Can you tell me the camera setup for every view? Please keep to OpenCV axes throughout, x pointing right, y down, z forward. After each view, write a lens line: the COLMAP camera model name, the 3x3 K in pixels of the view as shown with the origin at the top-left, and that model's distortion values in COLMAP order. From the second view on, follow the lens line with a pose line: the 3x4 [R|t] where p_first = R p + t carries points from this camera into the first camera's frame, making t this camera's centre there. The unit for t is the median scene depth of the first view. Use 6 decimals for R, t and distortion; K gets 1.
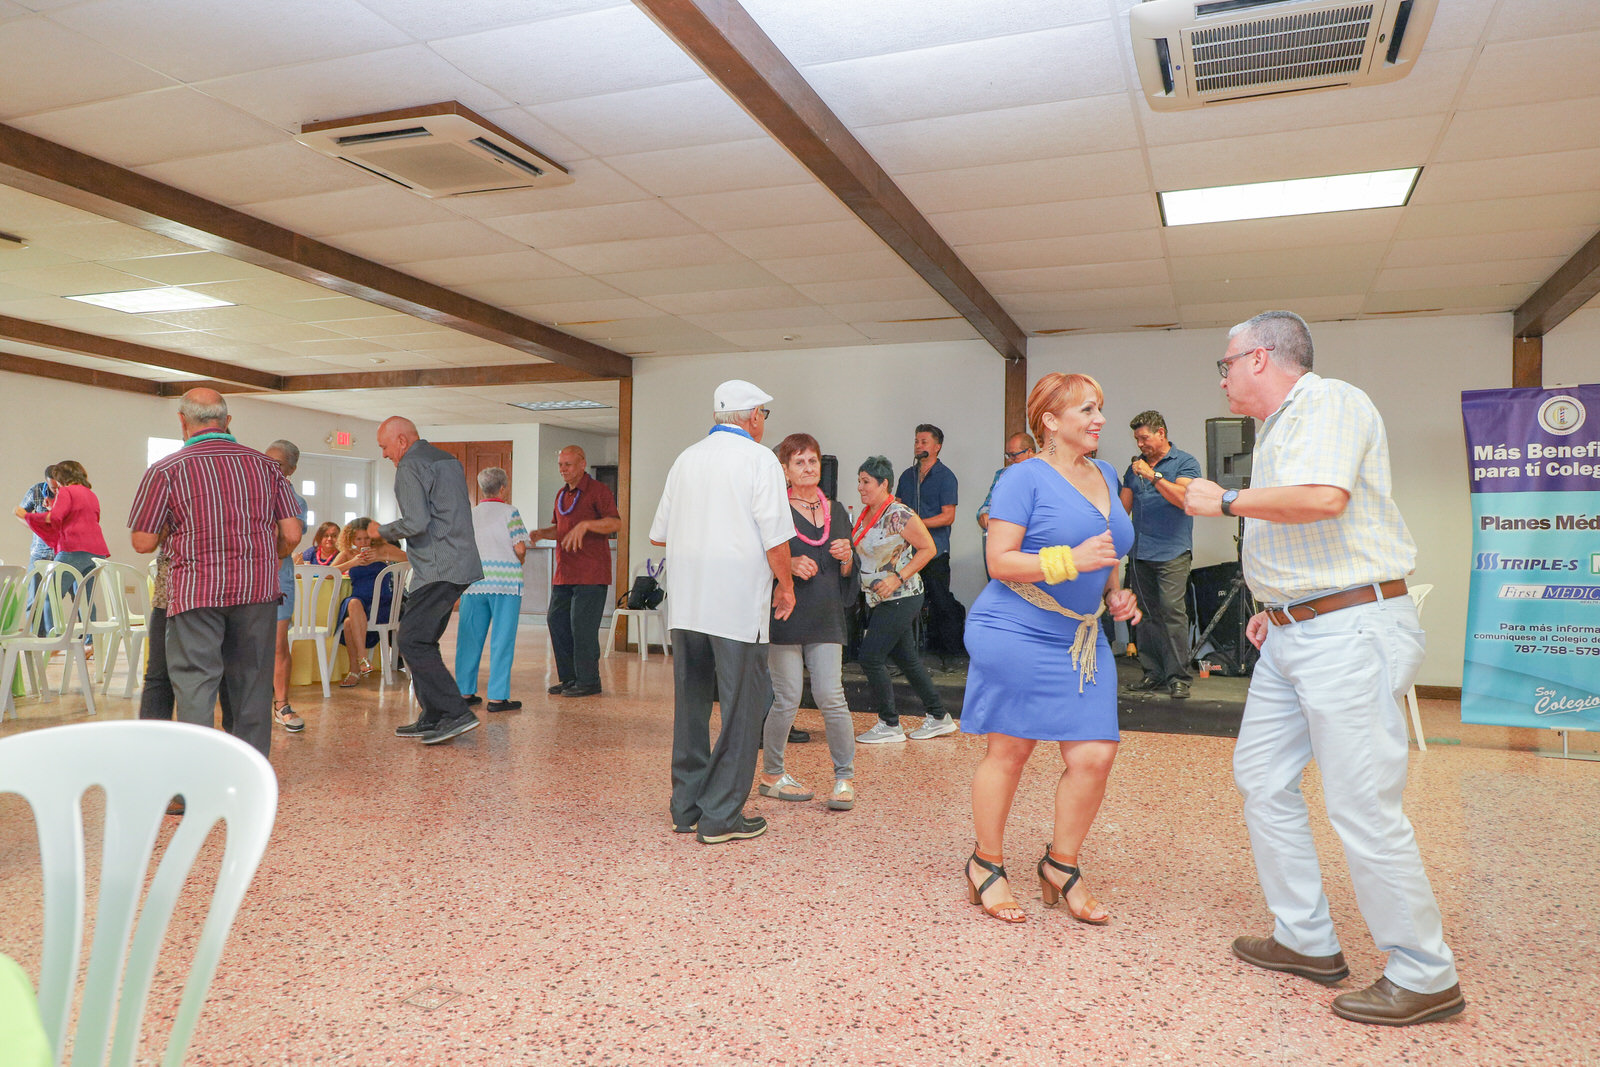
lens RADIAL K [[1129.4, 0, 809.9], [0, 1129.4, 546.0], [0, 0, 1]] dist [0.019293, 0.003103]
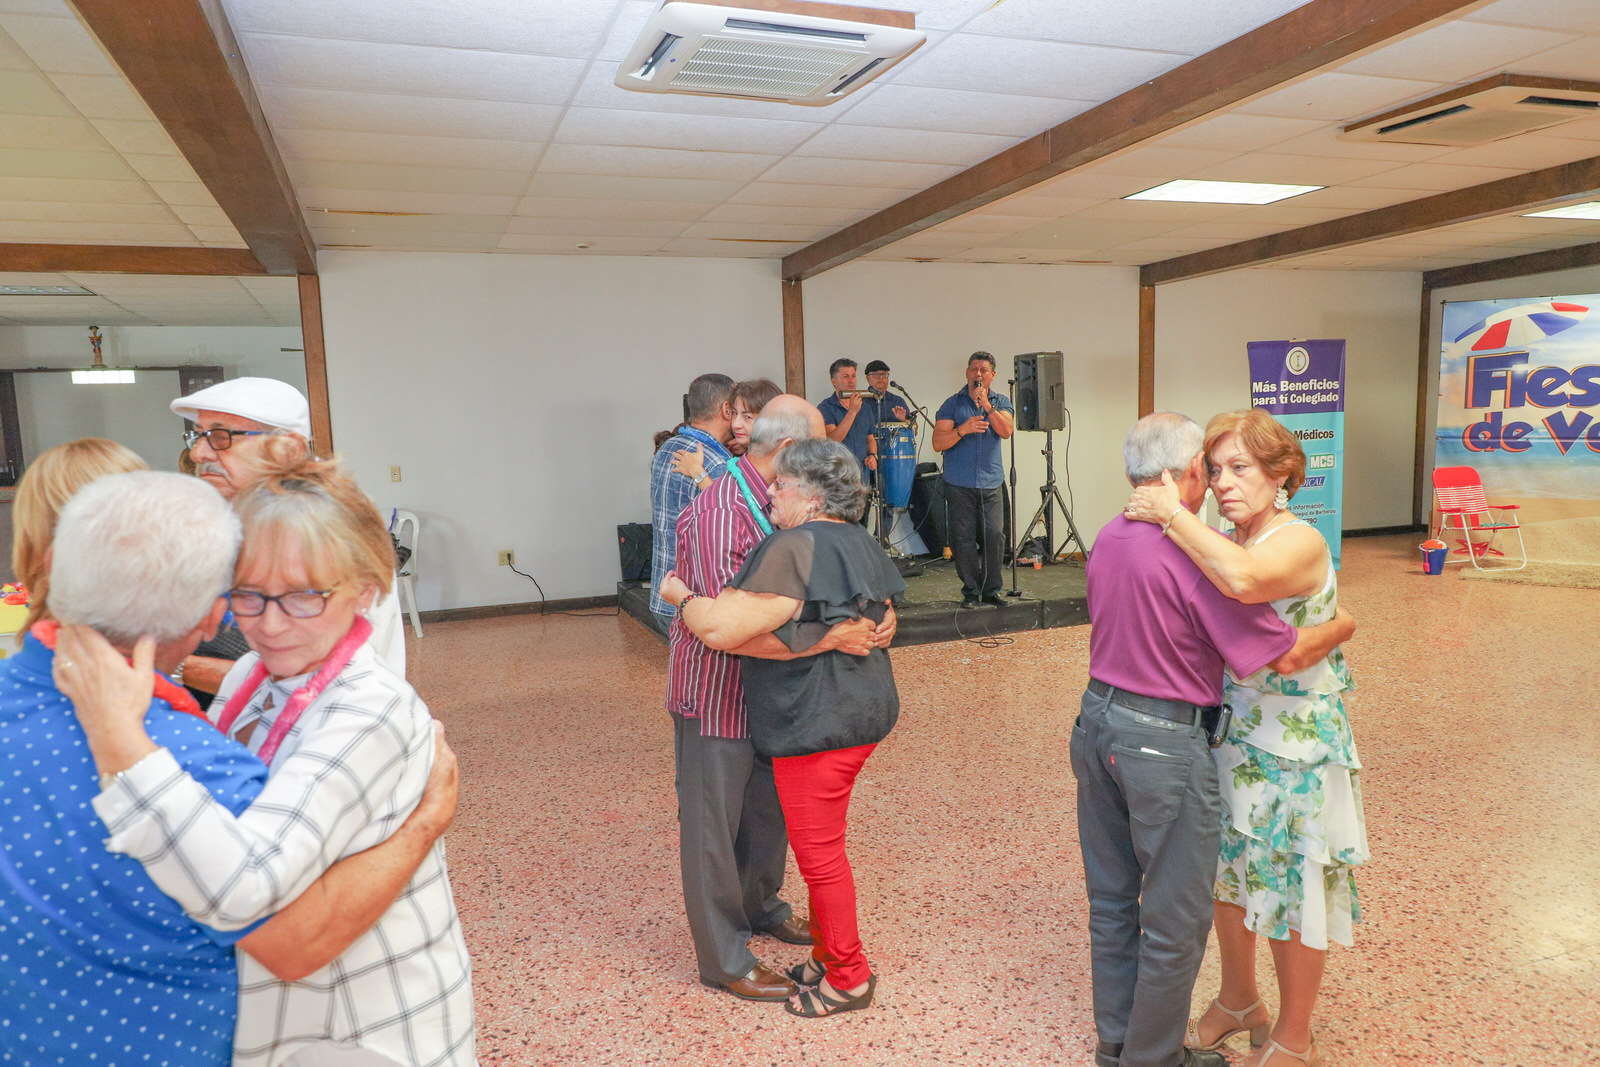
lens RADIAL K [[1129.4, 0, 809.9], [0, 1129.4, 546.0], [0, 0, 1]] dist [0.019293, 0.003103]
pose [[0.726691, -0.124811, 0.675531, -0.643050], [0.041123, 0.989497, 0.138582, -0.086602], [-0.685732, -0.072927, 0.724191, 0.292936]]
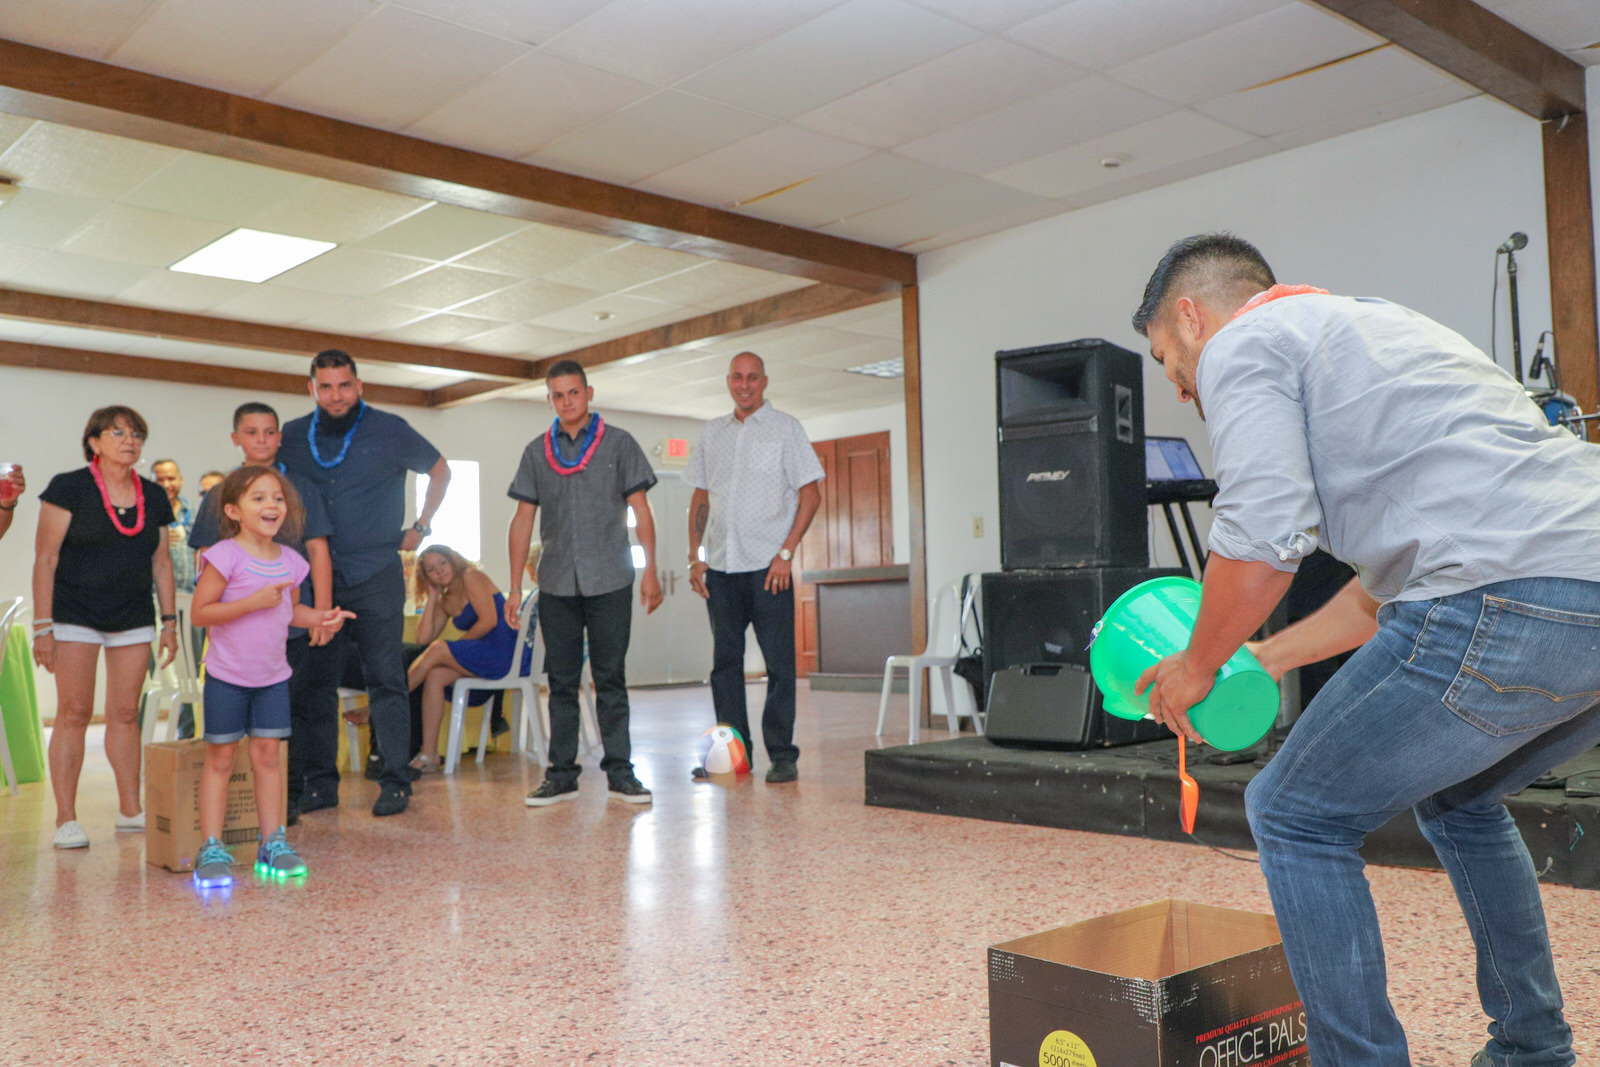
lens RADIAL K [[1496.0, 0, 824.1], [0, 1496.0, 536.9], [0, 0, 1]] dist [0.009728, 0.000769]
pose [[0.887545, -0.062334, -0.456485, 0.232297], [0.039116, 0.997423, -0.060147, 0.051349], [0.459057, 0.035528, 0.887696, 0.351902]]
